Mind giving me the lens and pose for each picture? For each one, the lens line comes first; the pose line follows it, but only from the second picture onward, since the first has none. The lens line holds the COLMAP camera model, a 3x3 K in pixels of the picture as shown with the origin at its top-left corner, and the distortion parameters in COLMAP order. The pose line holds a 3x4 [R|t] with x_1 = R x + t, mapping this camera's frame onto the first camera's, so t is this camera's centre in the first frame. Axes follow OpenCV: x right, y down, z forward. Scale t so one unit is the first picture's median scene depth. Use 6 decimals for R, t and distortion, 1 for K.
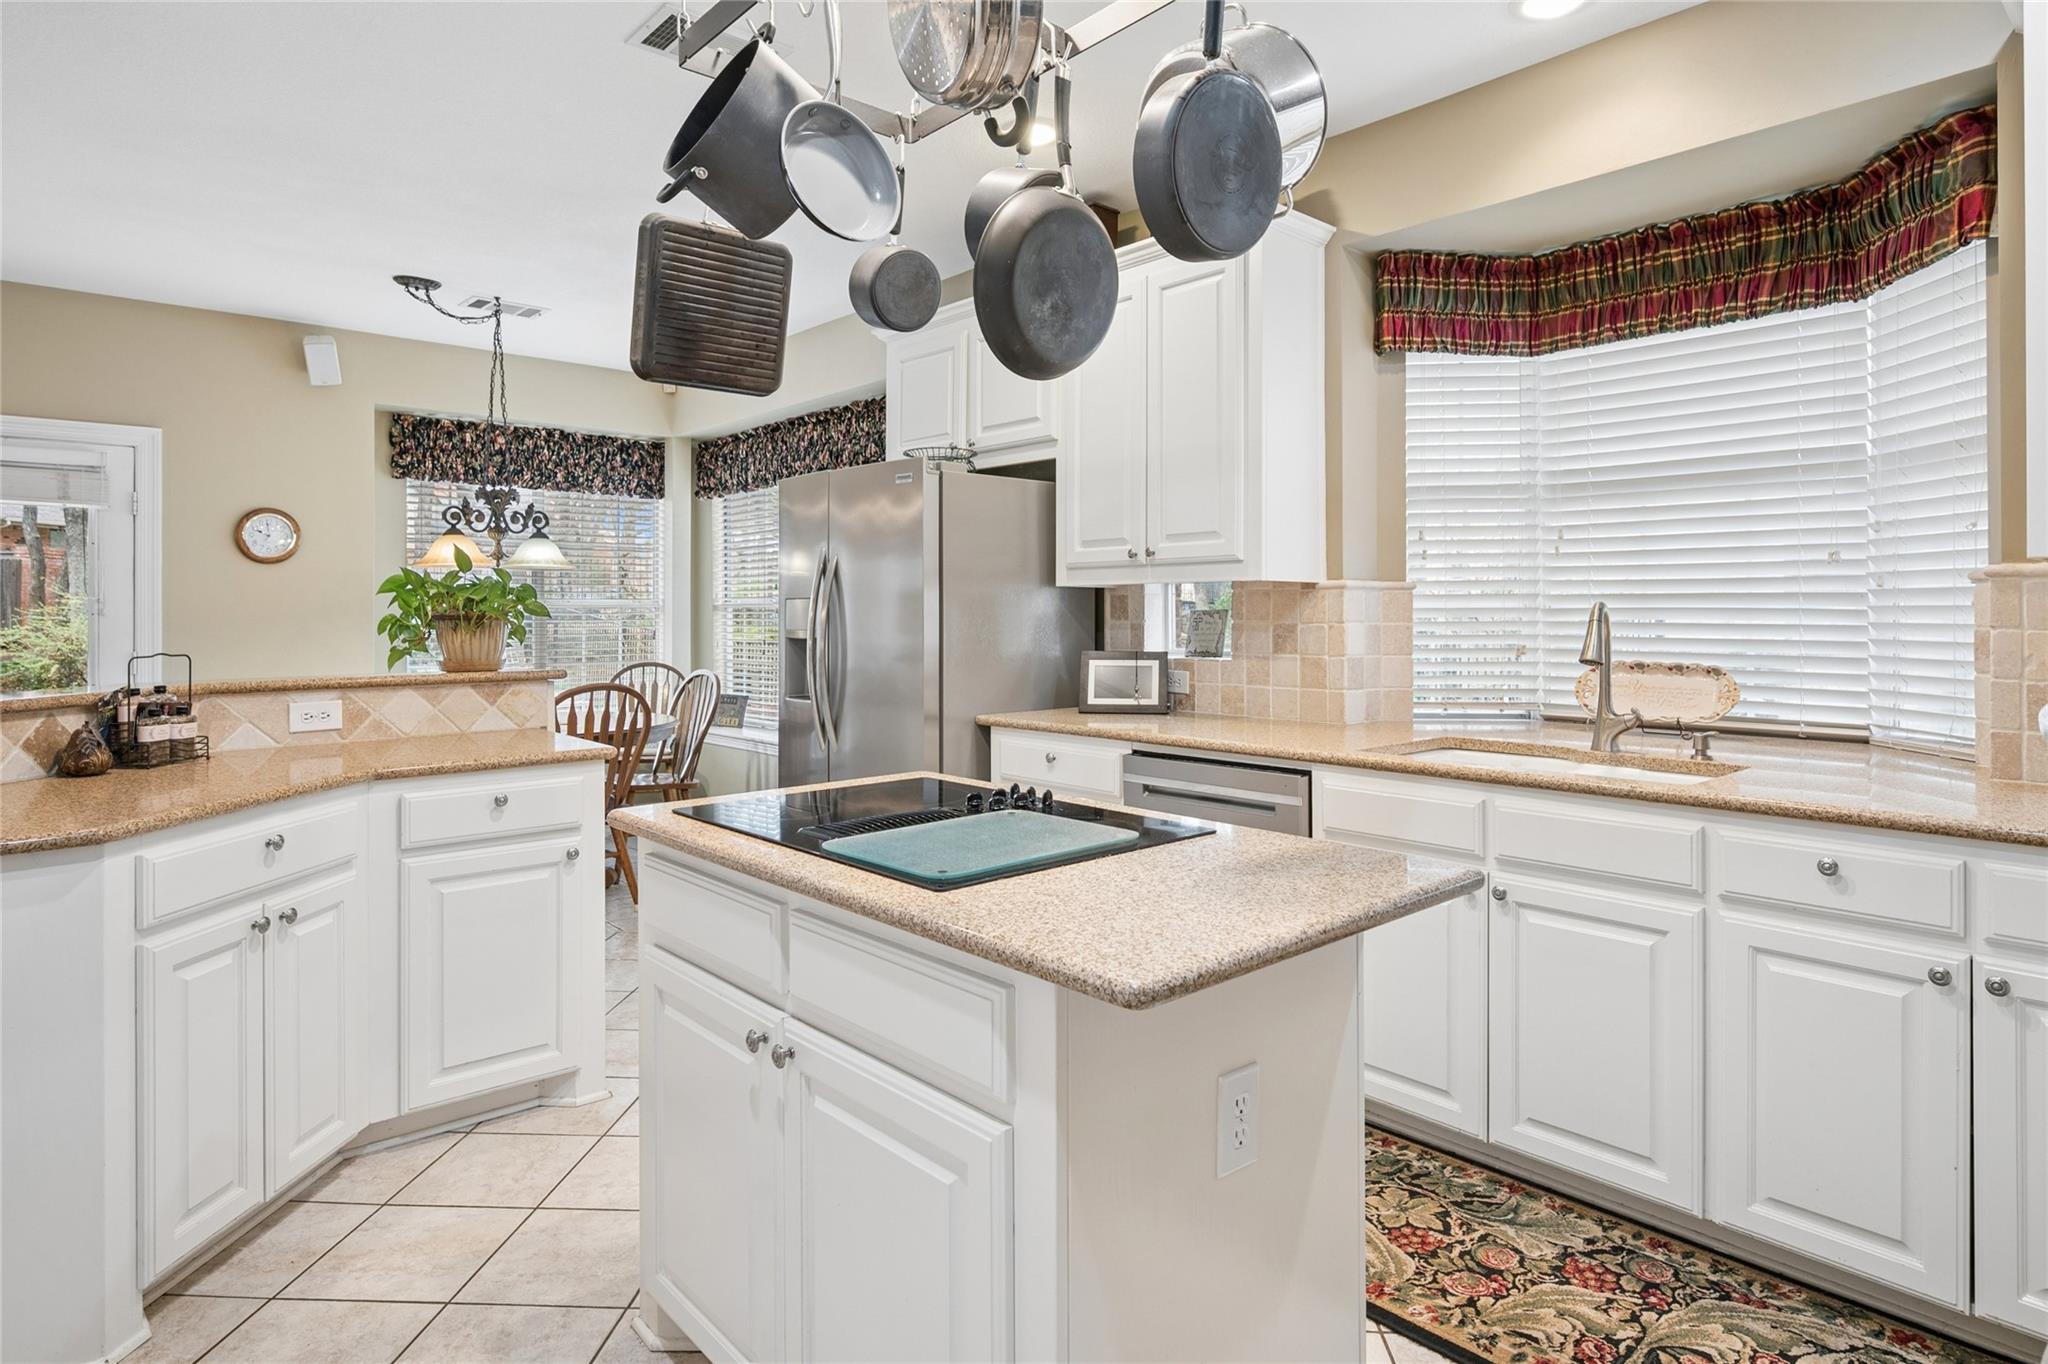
lens RADIAL K [[1107.3, 0, 1011.0], [0, 1107.3, 606.8], [0, 0, 1]] dist [-0.000366, -0.000271]
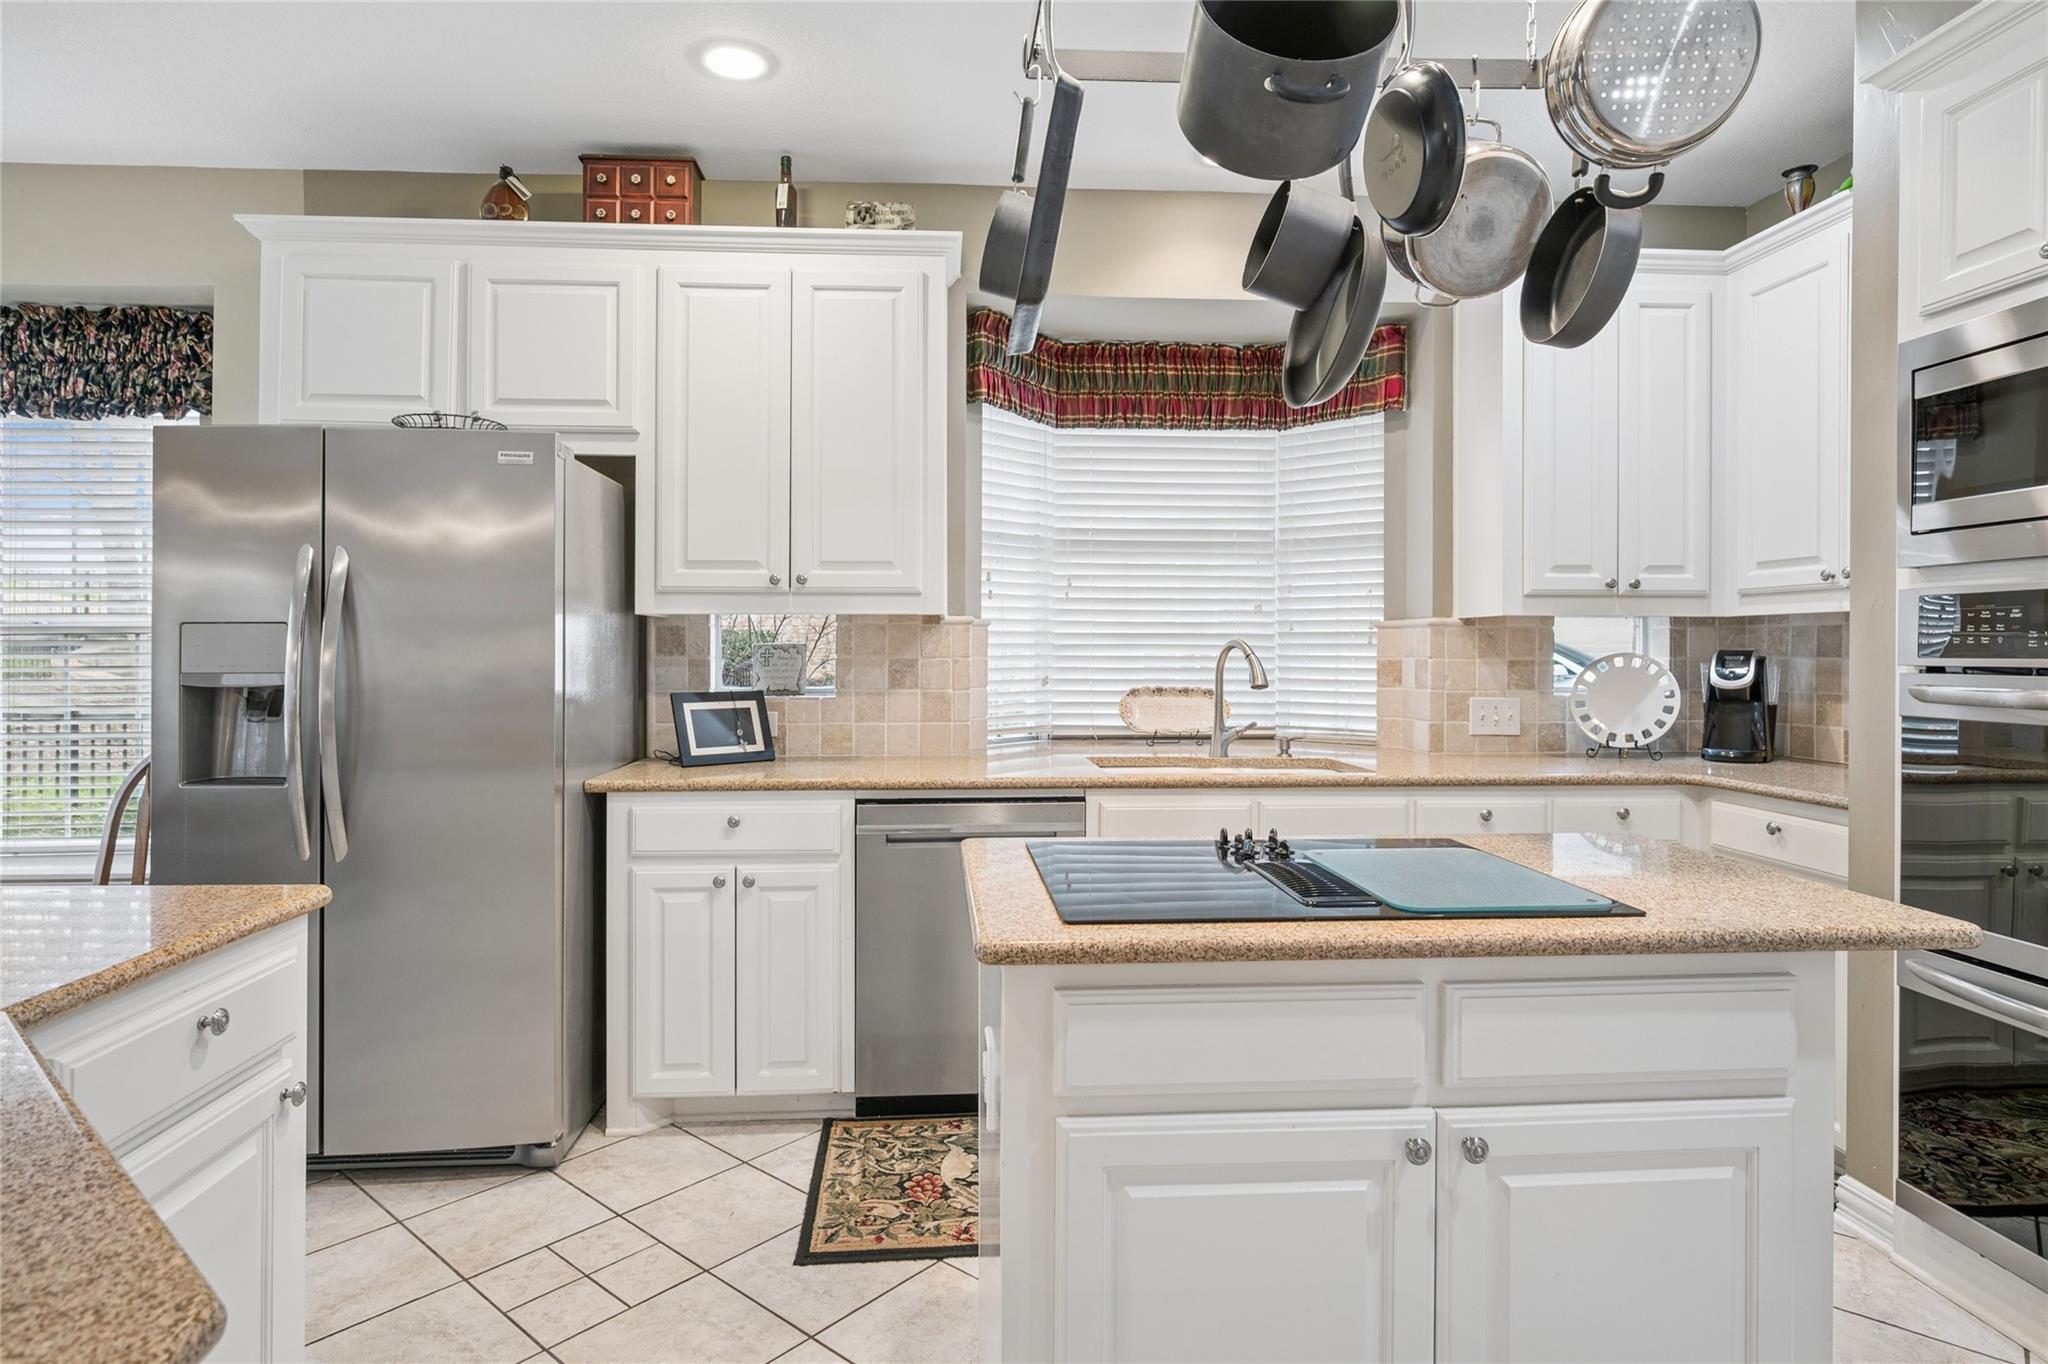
lens RADIAL K [[1107.3, 0, 1004.1], [0, 1107.3, 650.9], [0, 0, 1]] dist [-0.000366, -0.000271]
pose [[0.620962, 0.000653, 0.783840, -0.527996], [-0.005835, 0.999976, 0.003789, 0.004697], [-0.783819, -0.006927, 0.620951, 0.352647]]
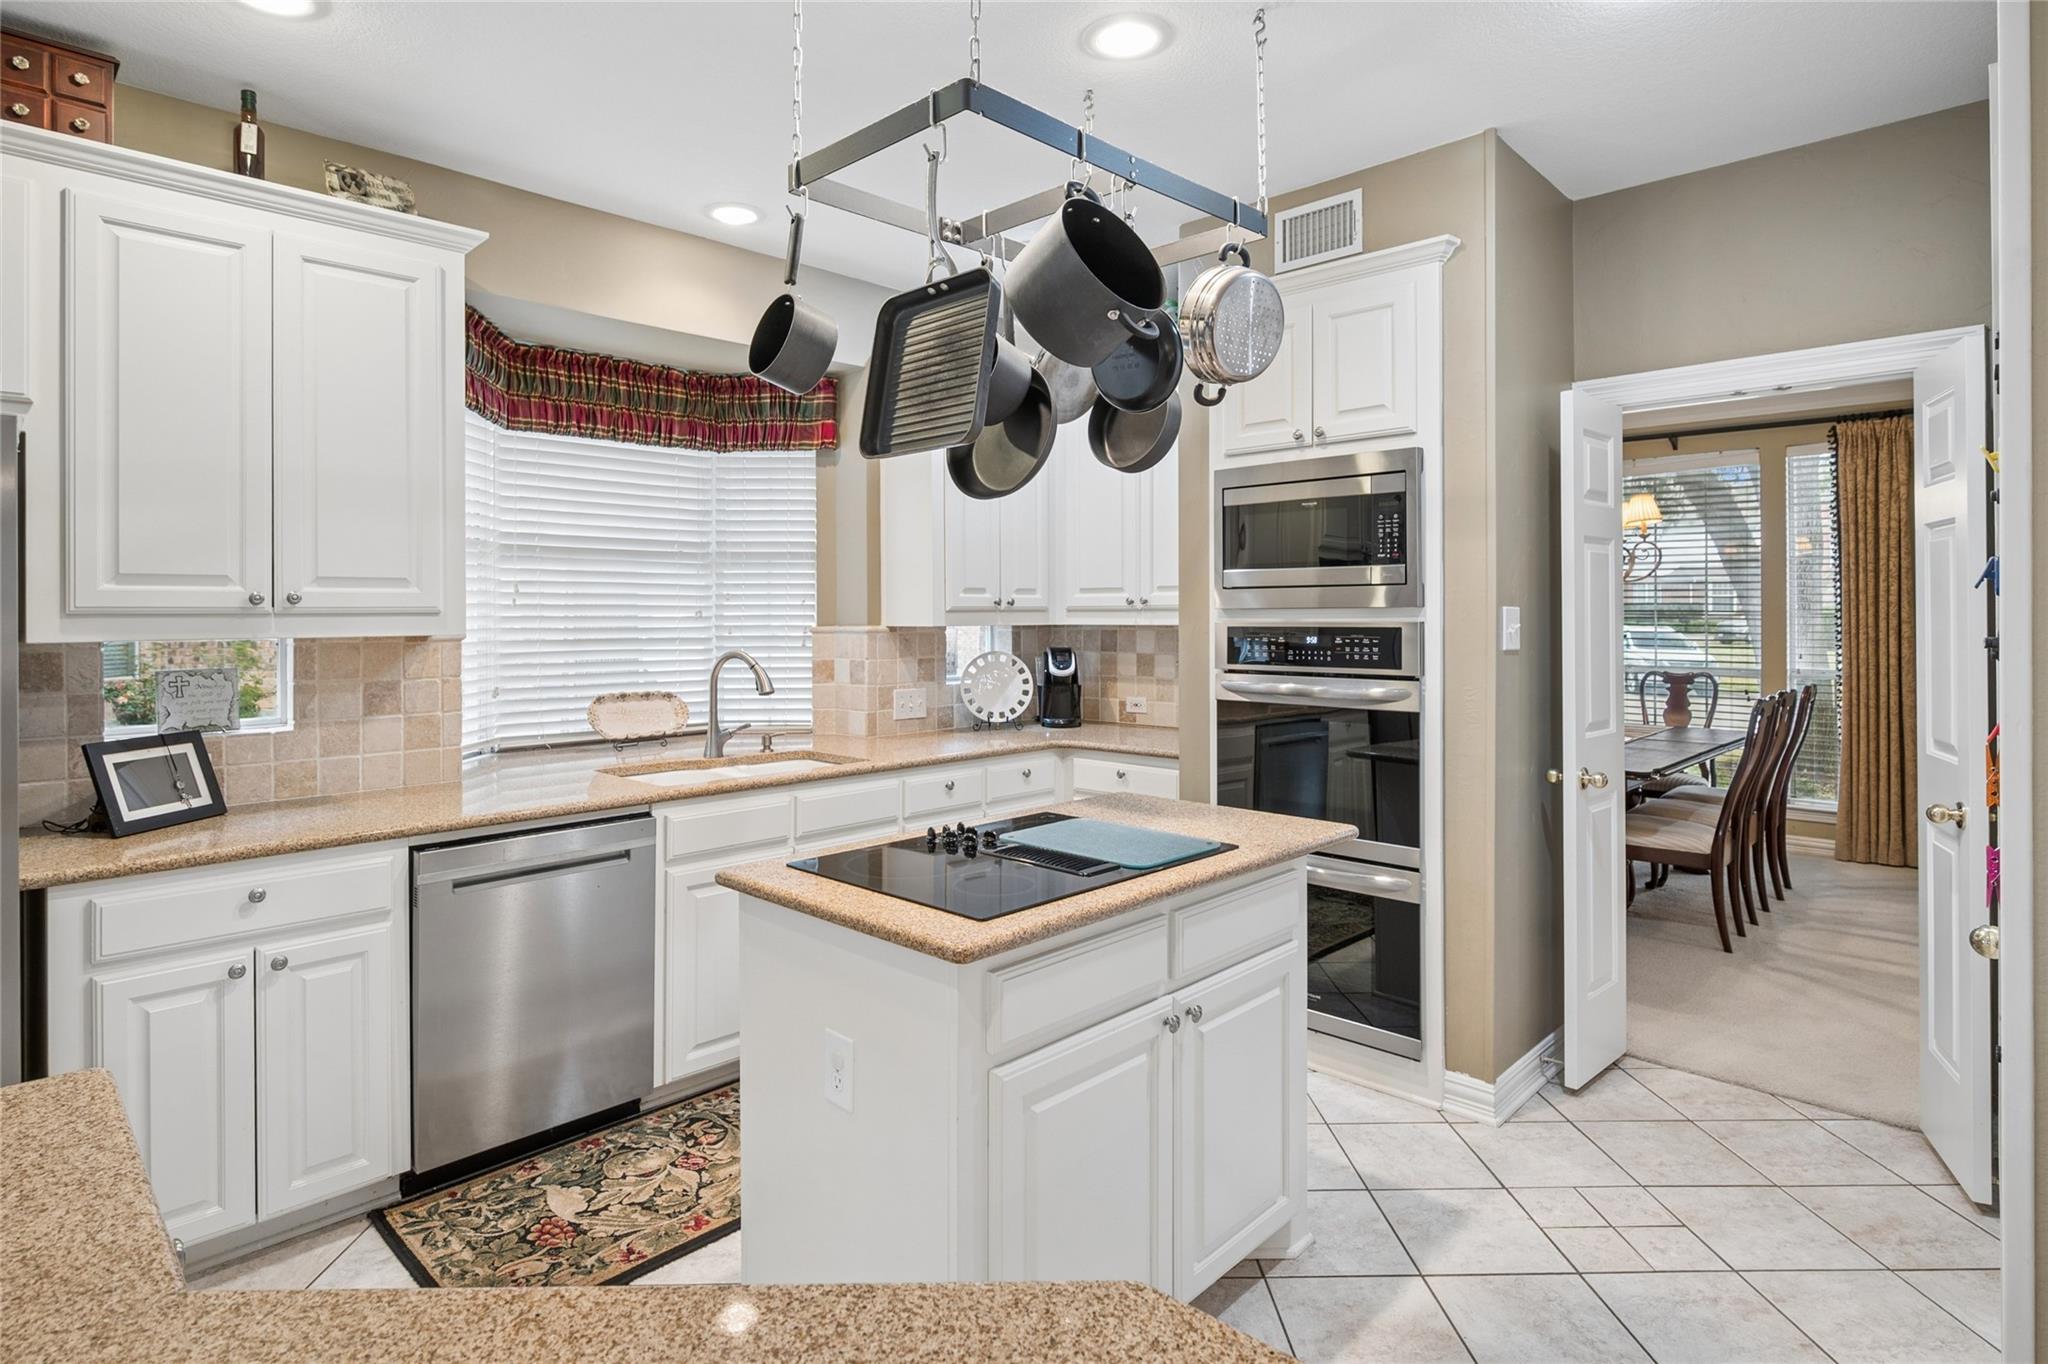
lens RADIAL K [[1074.1, 0, 1010.3], [0, 1074.1, 613.5], [0, 0, 1]] dist [-0.004004, 0.001278]
pose [[-0.055773, 0.001078, 0.998443, -0.713442], [0.001476, 0.999998, -0.000998, -0.041483], [-0.998442, 0.001418, -0.055775, 0.610571]]
